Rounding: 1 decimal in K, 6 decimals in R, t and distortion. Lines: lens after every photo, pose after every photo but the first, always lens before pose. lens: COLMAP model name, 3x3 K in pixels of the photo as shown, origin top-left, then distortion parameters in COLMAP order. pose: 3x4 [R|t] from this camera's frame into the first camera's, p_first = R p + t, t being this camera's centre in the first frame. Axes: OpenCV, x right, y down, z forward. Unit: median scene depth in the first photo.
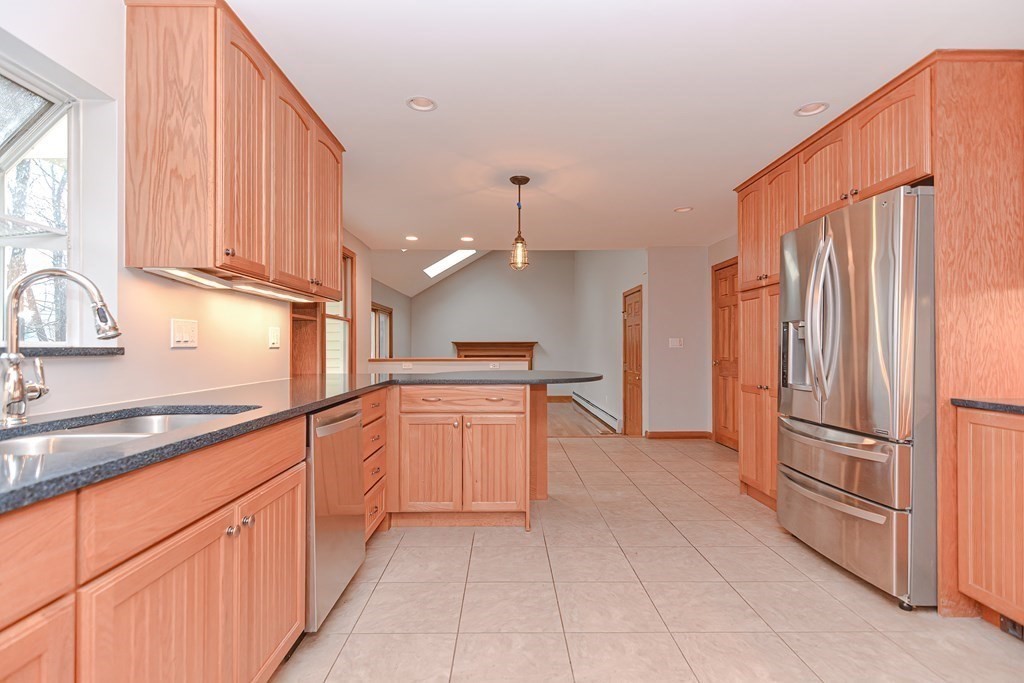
lens RADIAL K [[493.9, 0, 504.8], [0, 493.9, 344.2], [0, 0, 1]] dist [0.005896, -0.001952]
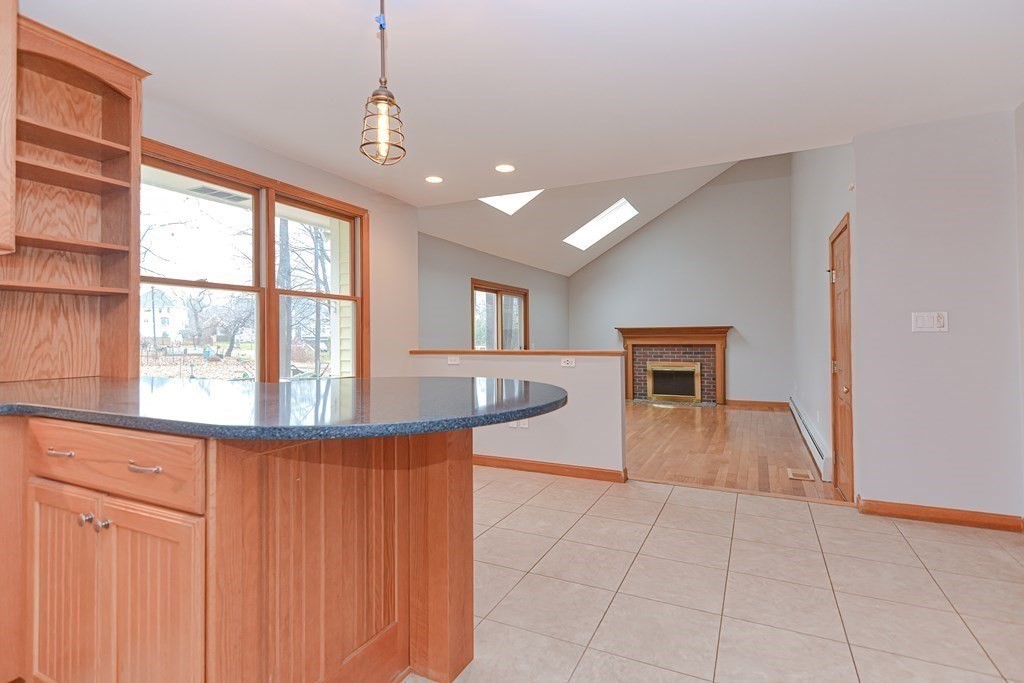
lens RADIAL K [[493.9, 0, 507.6], [0, 493.9, 327.4], [0, 0, 1]] dist [0.005896, -0.001952]
pose [[0.891989, -0.015289, -0.451798, 0.199068], [0.010903, 0.999865, -0.012308, 0.004839], [0.451925, 0.006053, 0.892035, 0.384631]]
